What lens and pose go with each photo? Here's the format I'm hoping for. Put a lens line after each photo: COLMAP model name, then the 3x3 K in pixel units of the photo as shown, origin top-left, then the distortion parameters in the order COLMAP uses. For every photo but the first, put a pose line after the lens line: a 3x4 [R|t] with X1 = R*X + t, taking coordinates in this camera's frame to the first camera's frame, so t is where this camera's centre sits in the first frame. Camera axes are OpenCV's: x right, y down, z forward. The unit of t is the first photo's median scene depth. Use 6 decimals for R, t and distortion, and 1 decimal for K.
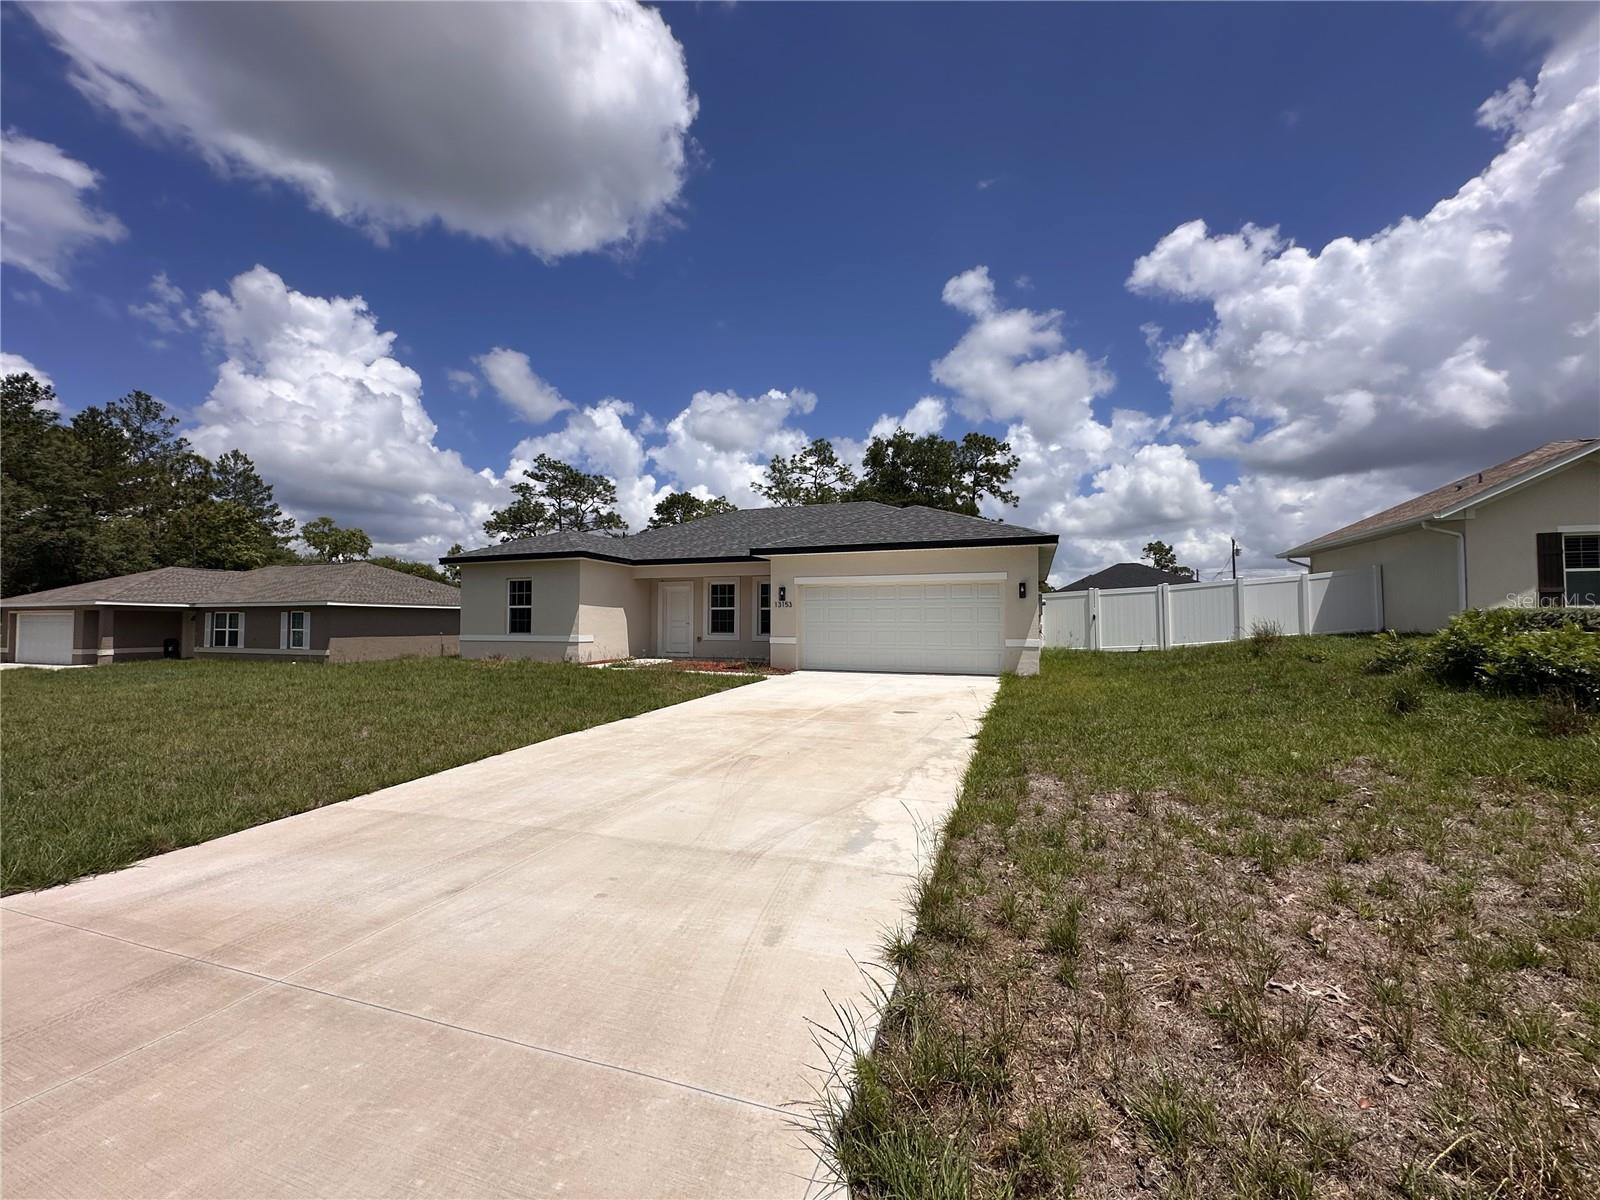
lens RADIAL K [[684.9, 0, 763.9], [0, 684.9, 608.0], [0, 0, 1]] dist [-0.008661, 0.001294]
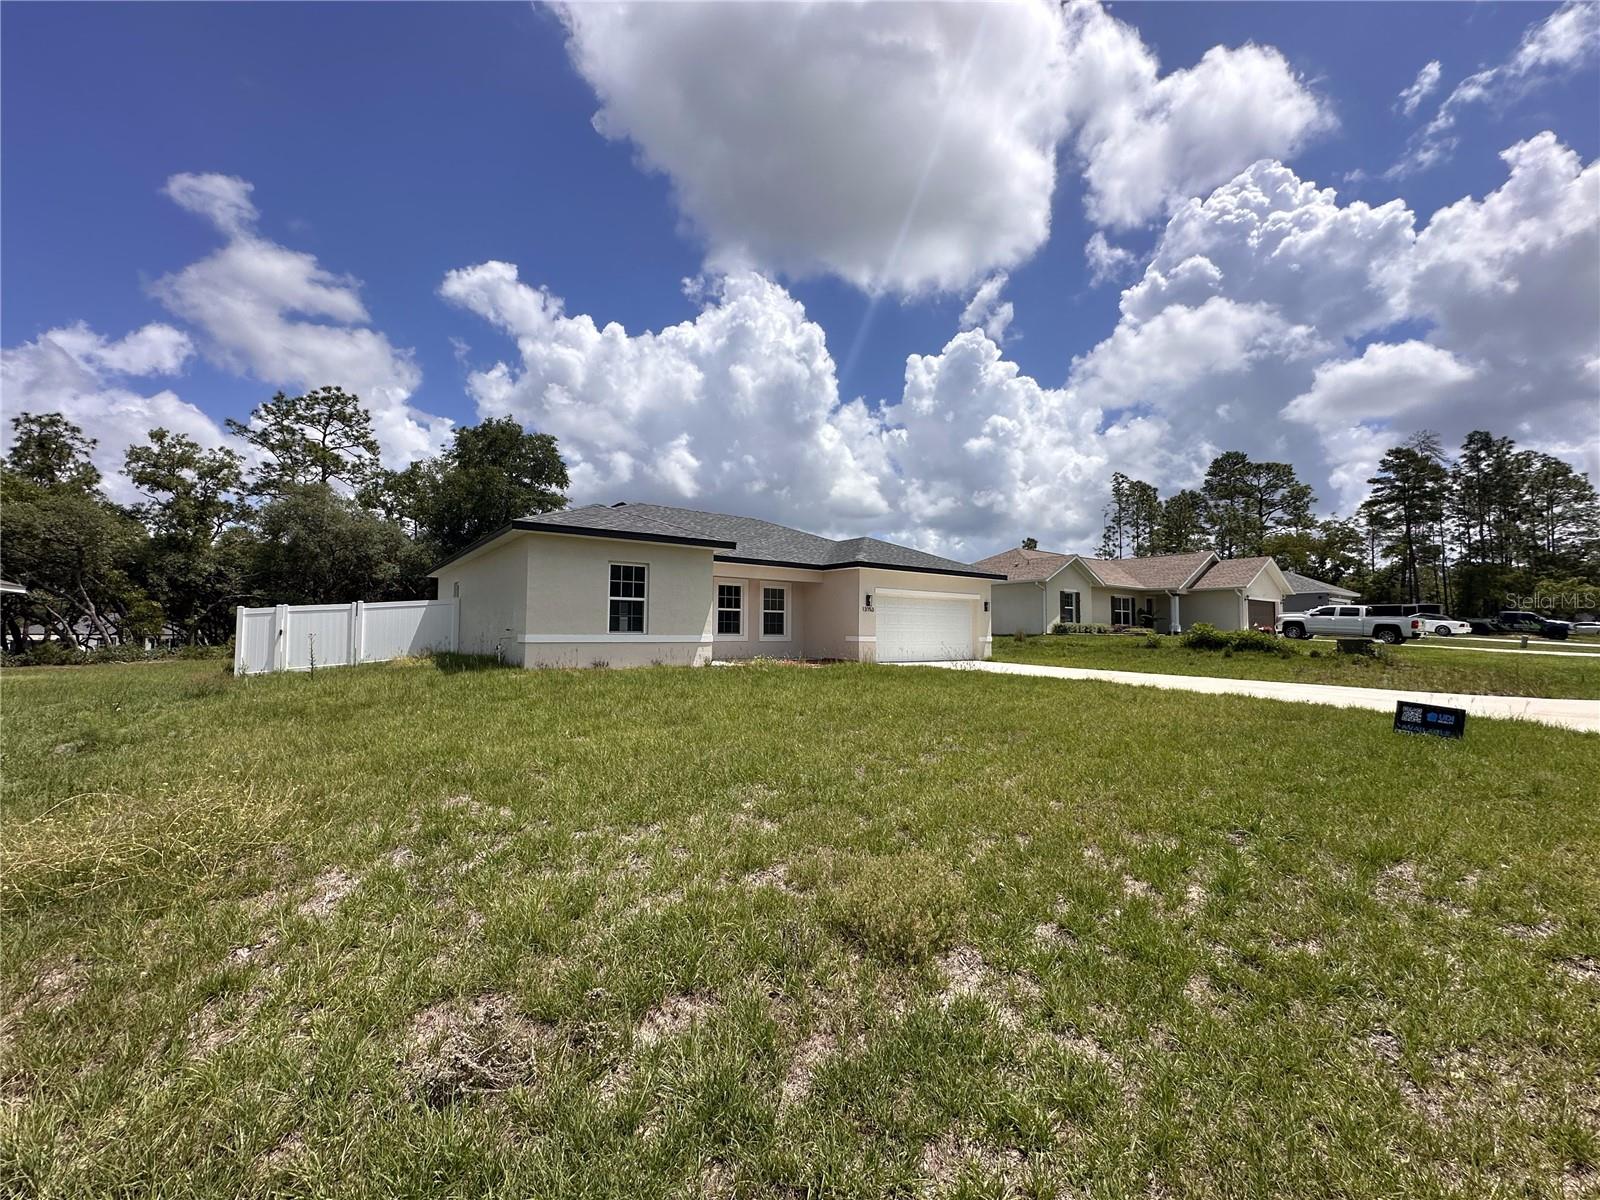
lens RADIAL K [[684.9, 0, 809.7], [0, 684.9, 620.6], [0, 0, 1]] dist [-0.008661, 0.001294]
pose [[0.490093, 0.019924, 0.871442, -0.876245], [-0.027468, 0.999595, -0.007406, 0.021478], [-0.871237, -0.020307, 0.490442, 0.407170]]
